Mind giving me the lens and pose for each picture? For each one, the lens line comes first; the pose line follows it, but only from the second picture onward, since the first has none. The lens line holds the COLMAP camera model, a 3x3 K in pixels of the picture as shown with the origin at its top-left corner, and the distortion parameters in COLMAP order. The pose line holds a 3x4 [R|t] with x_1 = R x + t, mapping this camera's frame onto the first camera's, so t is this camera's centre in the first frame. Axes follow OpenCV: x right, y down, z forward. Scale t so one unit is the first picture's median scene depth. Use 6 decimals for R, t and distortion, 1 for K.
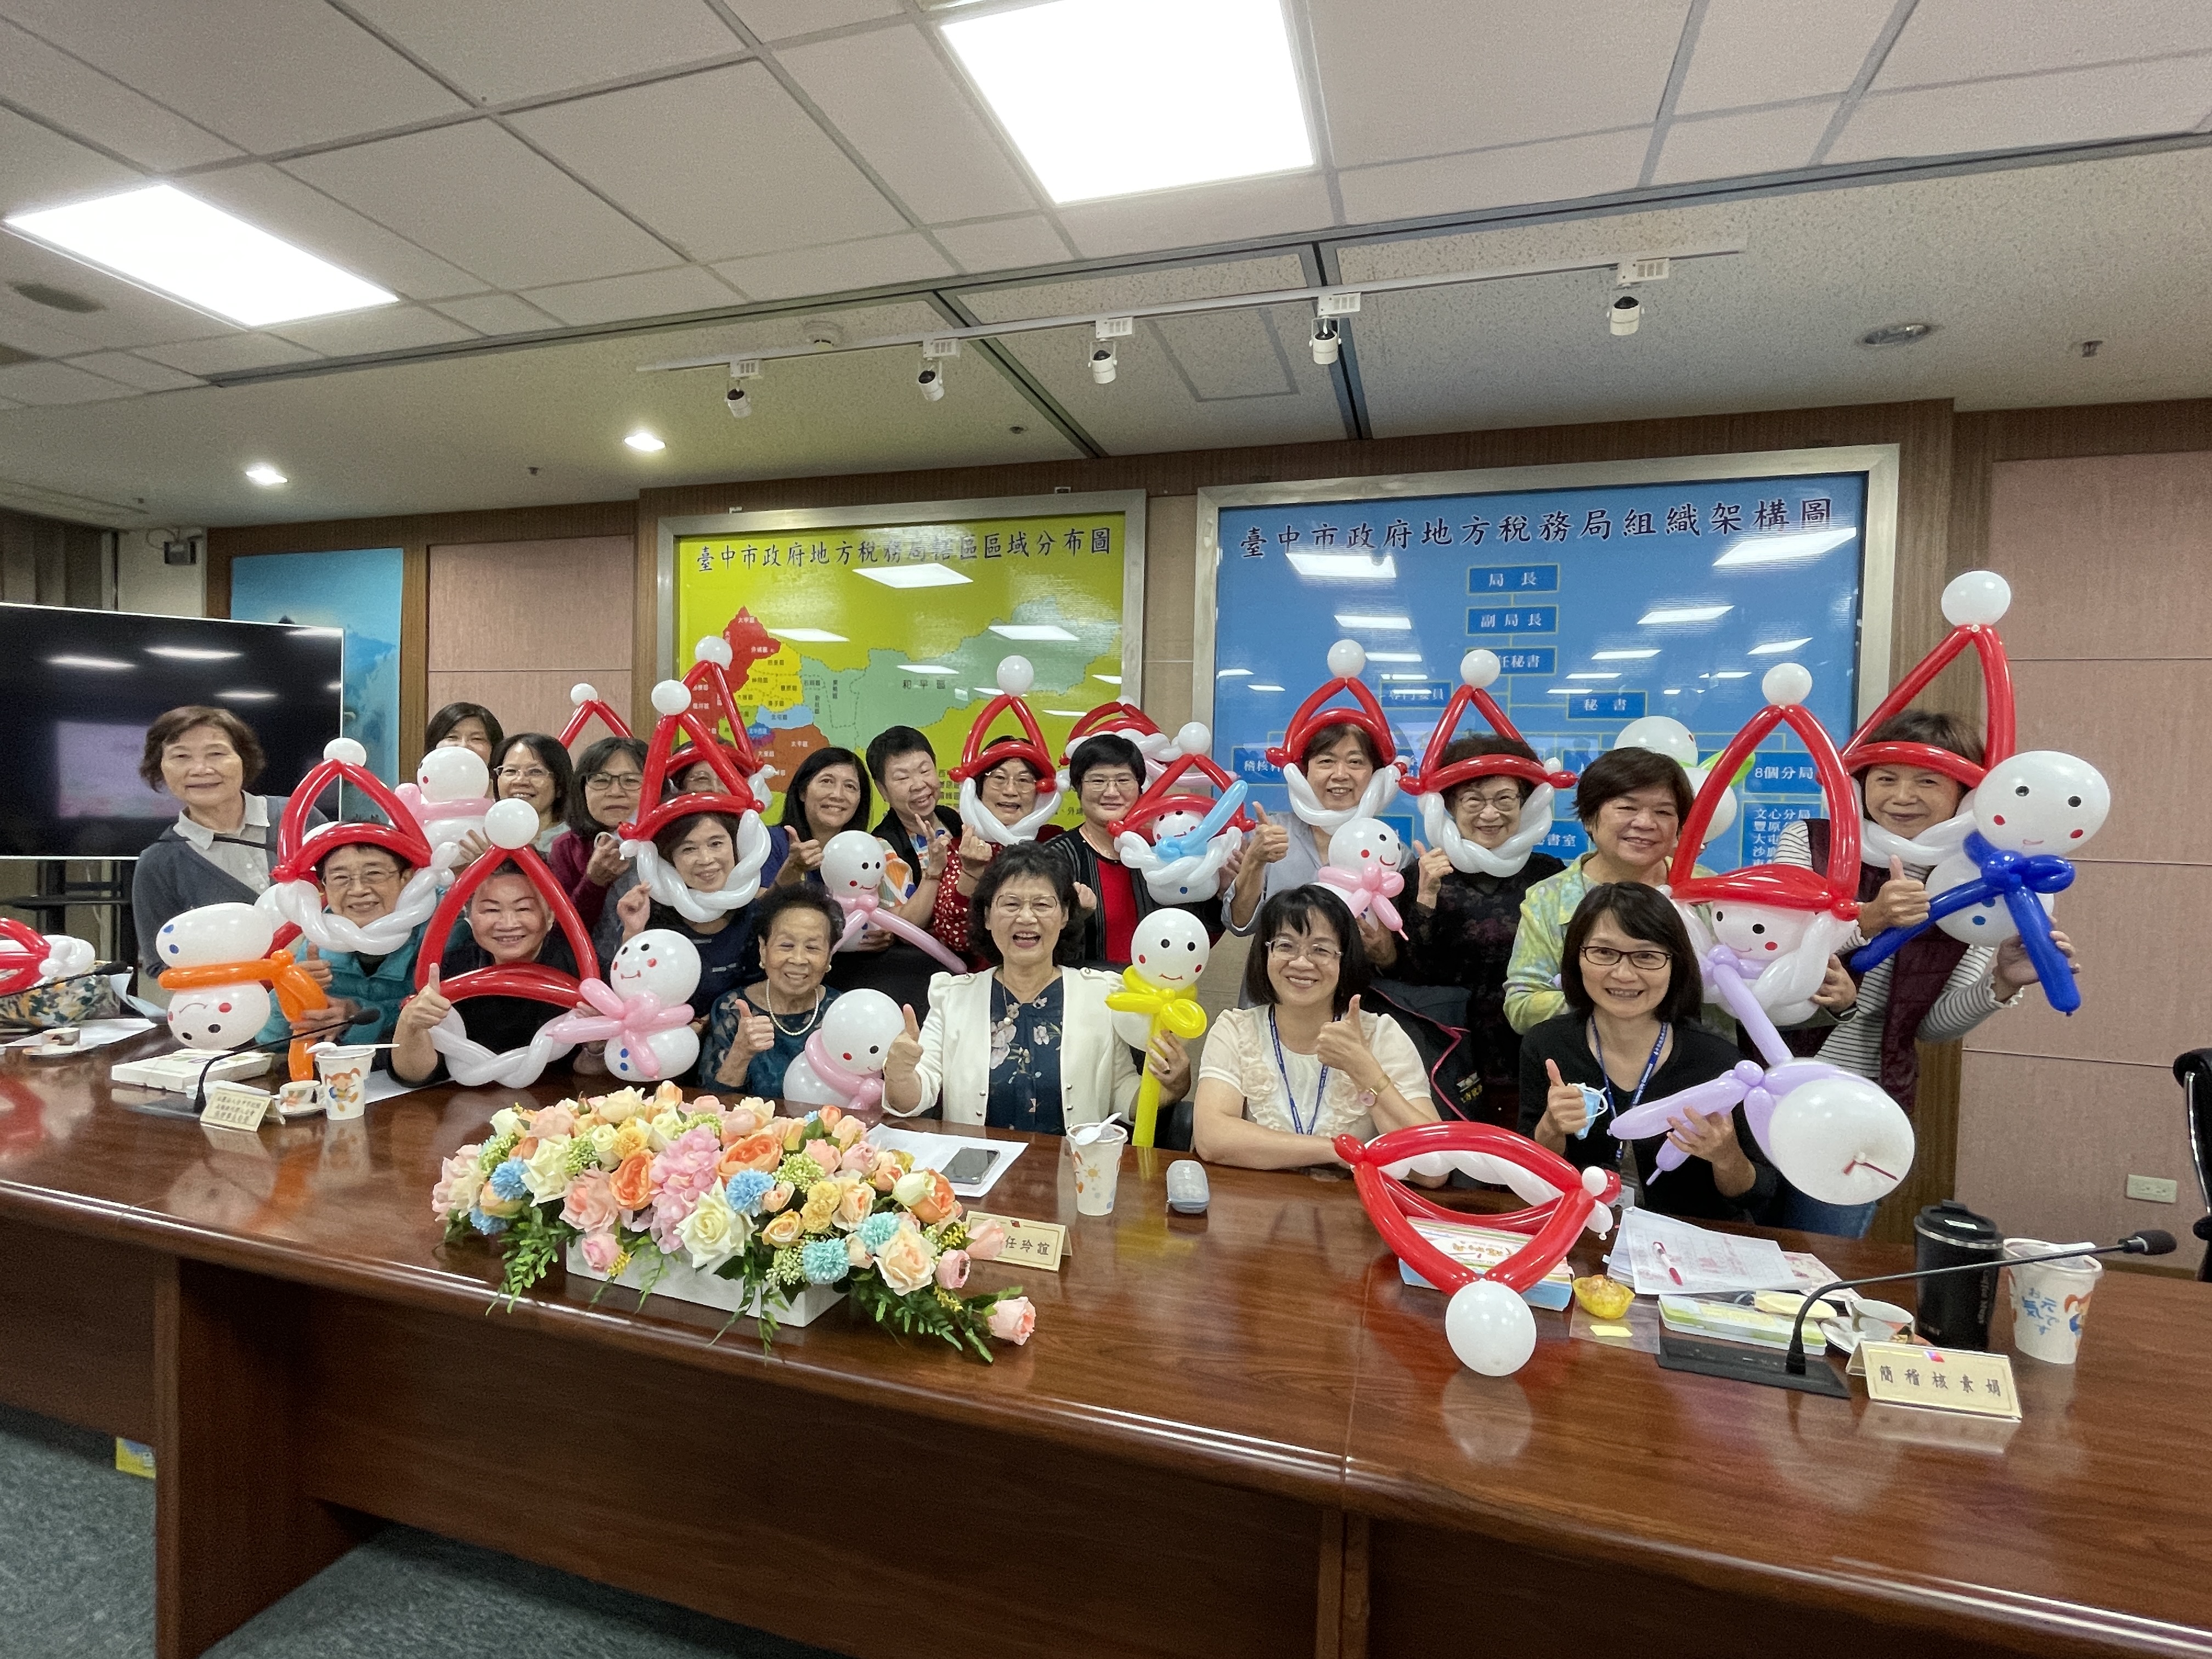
lens RADIAL K [[1060.3, 0, 1101.2], [0, 1060.3, 829.0], [0, 0, 1]] dist [-0.001099, -0.000555]
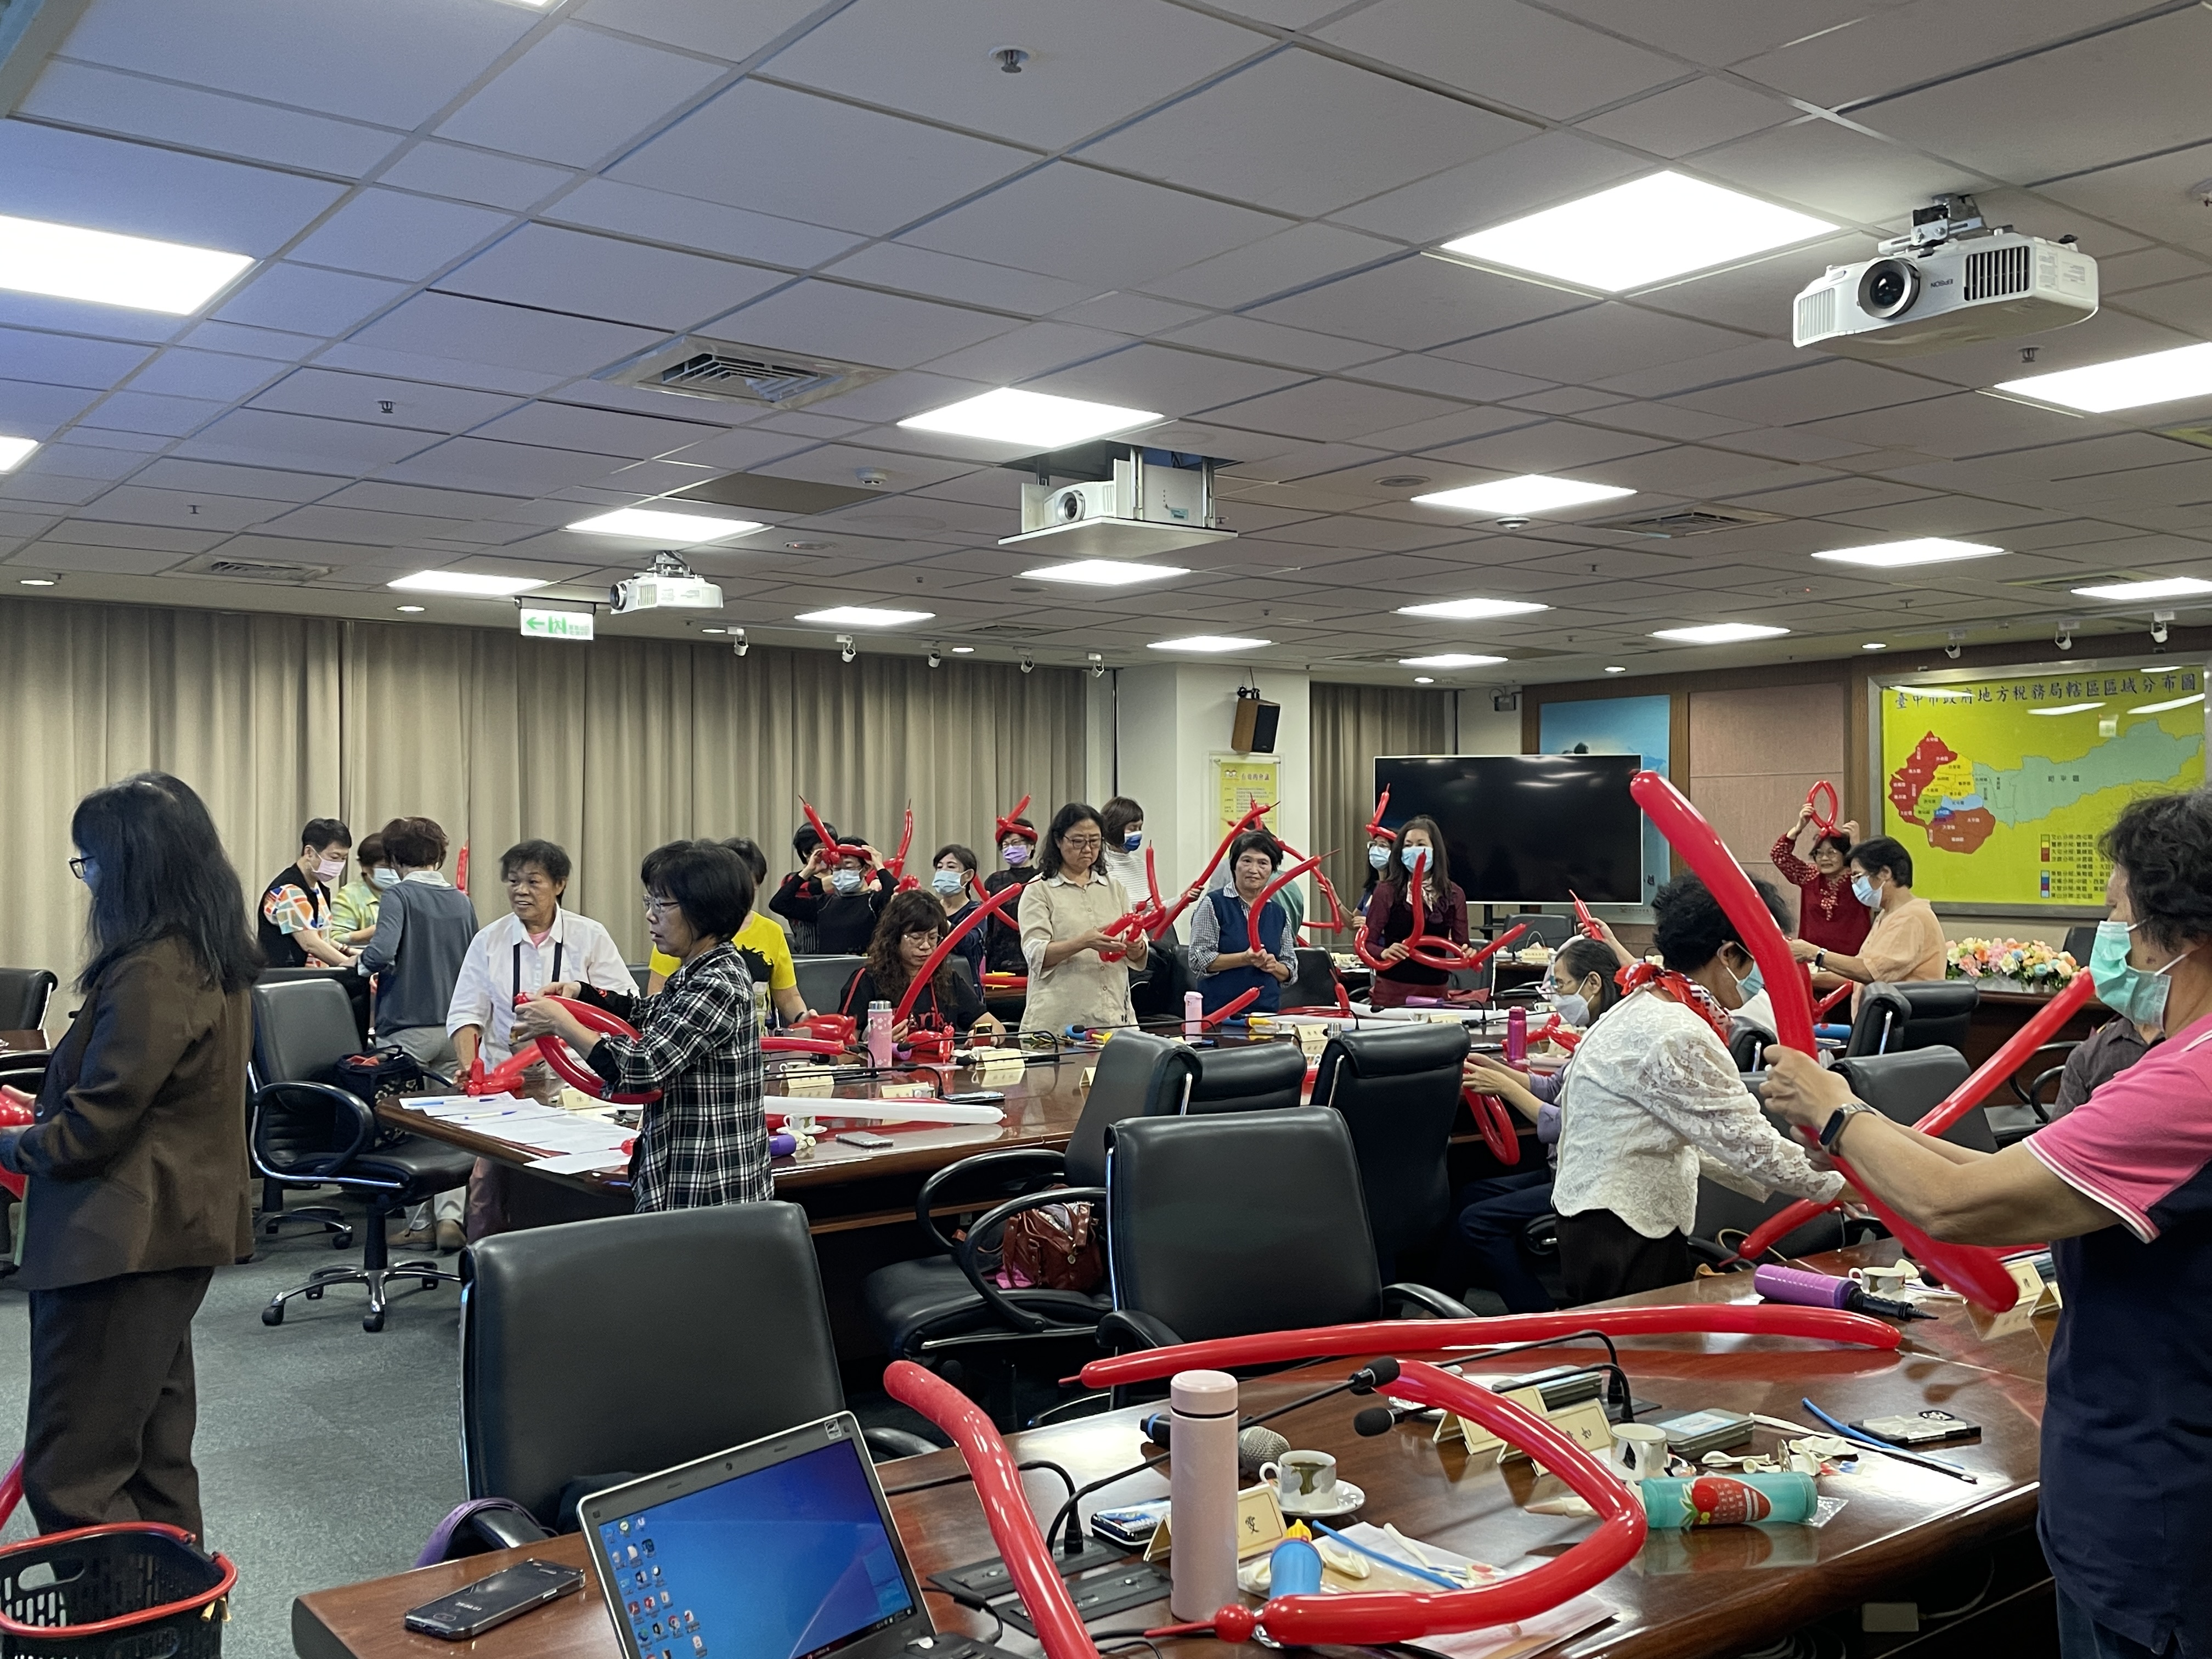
lens RADIAL K [[1985.7, 0, 1095.6], [0, 1985.7, 830.3], [0, 0, 1]] dist [0.039311, -0.009944]
pose [[0.813509, -0.035803, -0.580449, 0.420118], [0.008857, 0.998750, -0.049190, 0.075578], [0.581485, 0.034875, 0.812809, -2.441177]]
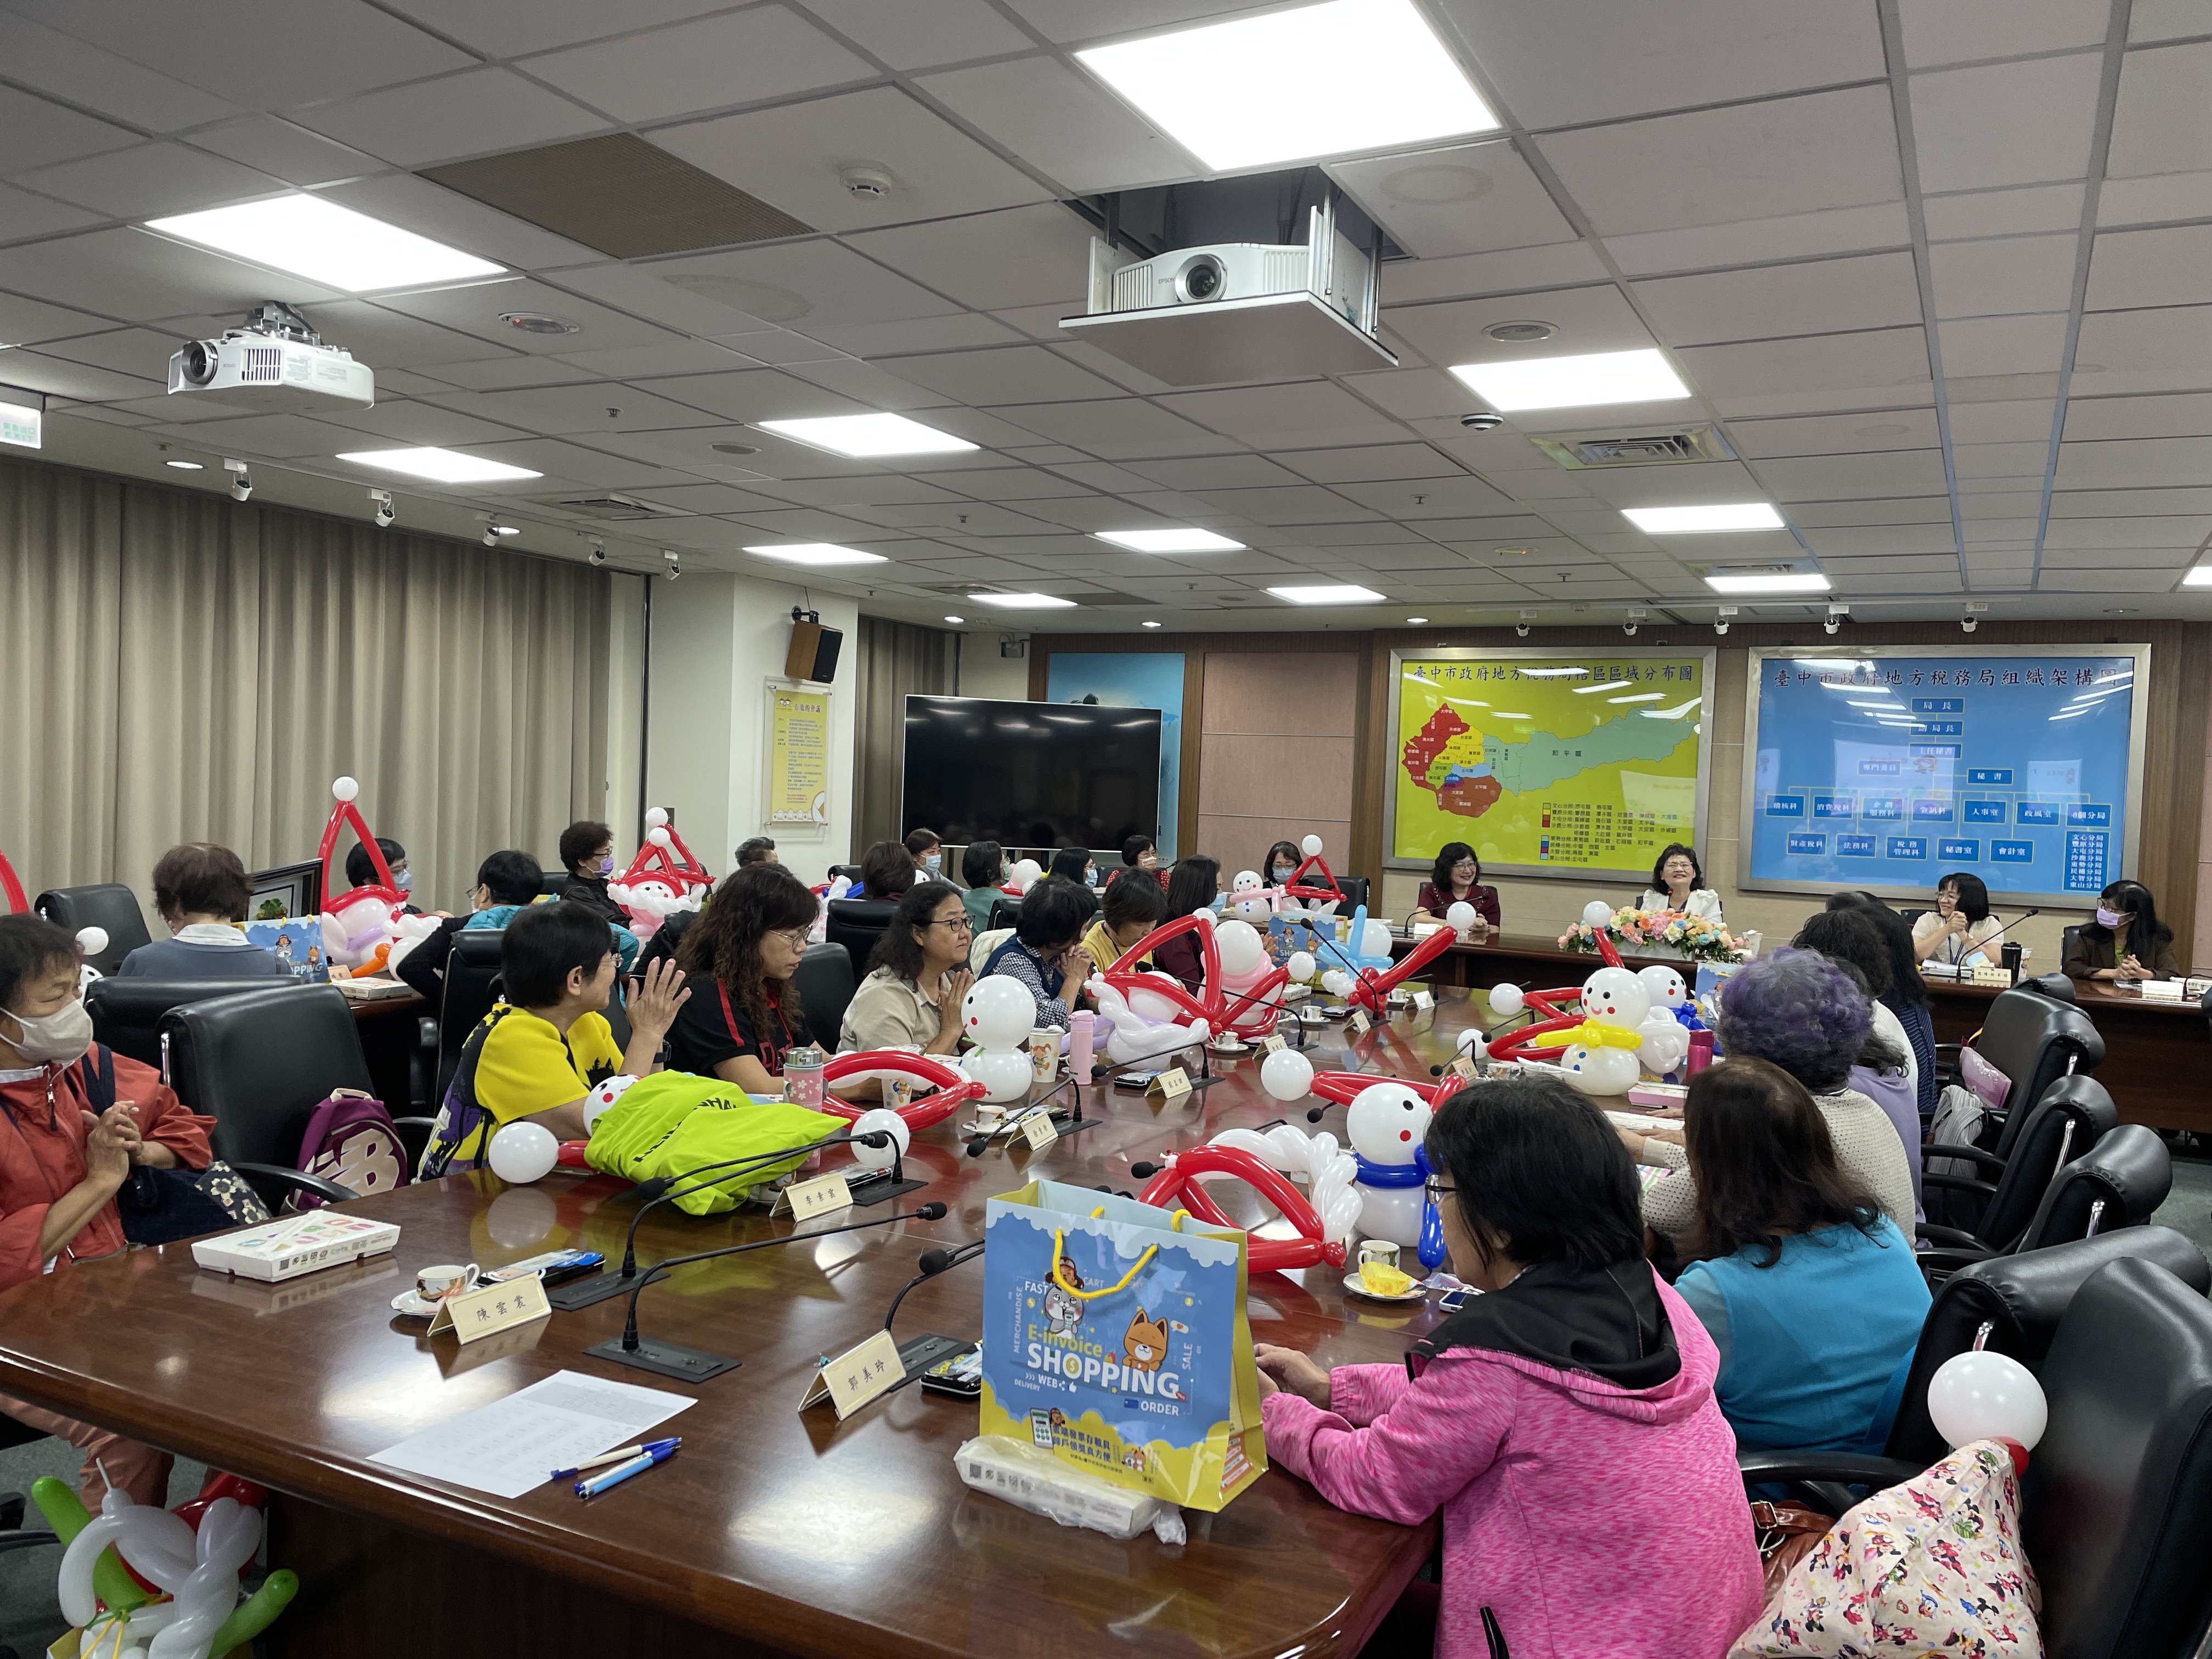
lens RADIAL K [[1657.0, 0, 1104.4], [0, 1657.0, 877.4], [0, 0, 1]] dist [0.062455, -0.074763]
pose [[0.984750, 0.019039, -0.172932, -0.492874], [-0.016180, 0.999708, 0.017930, 0.028531], [0.173223, -0.014859, 0.984770, -1.990213]]
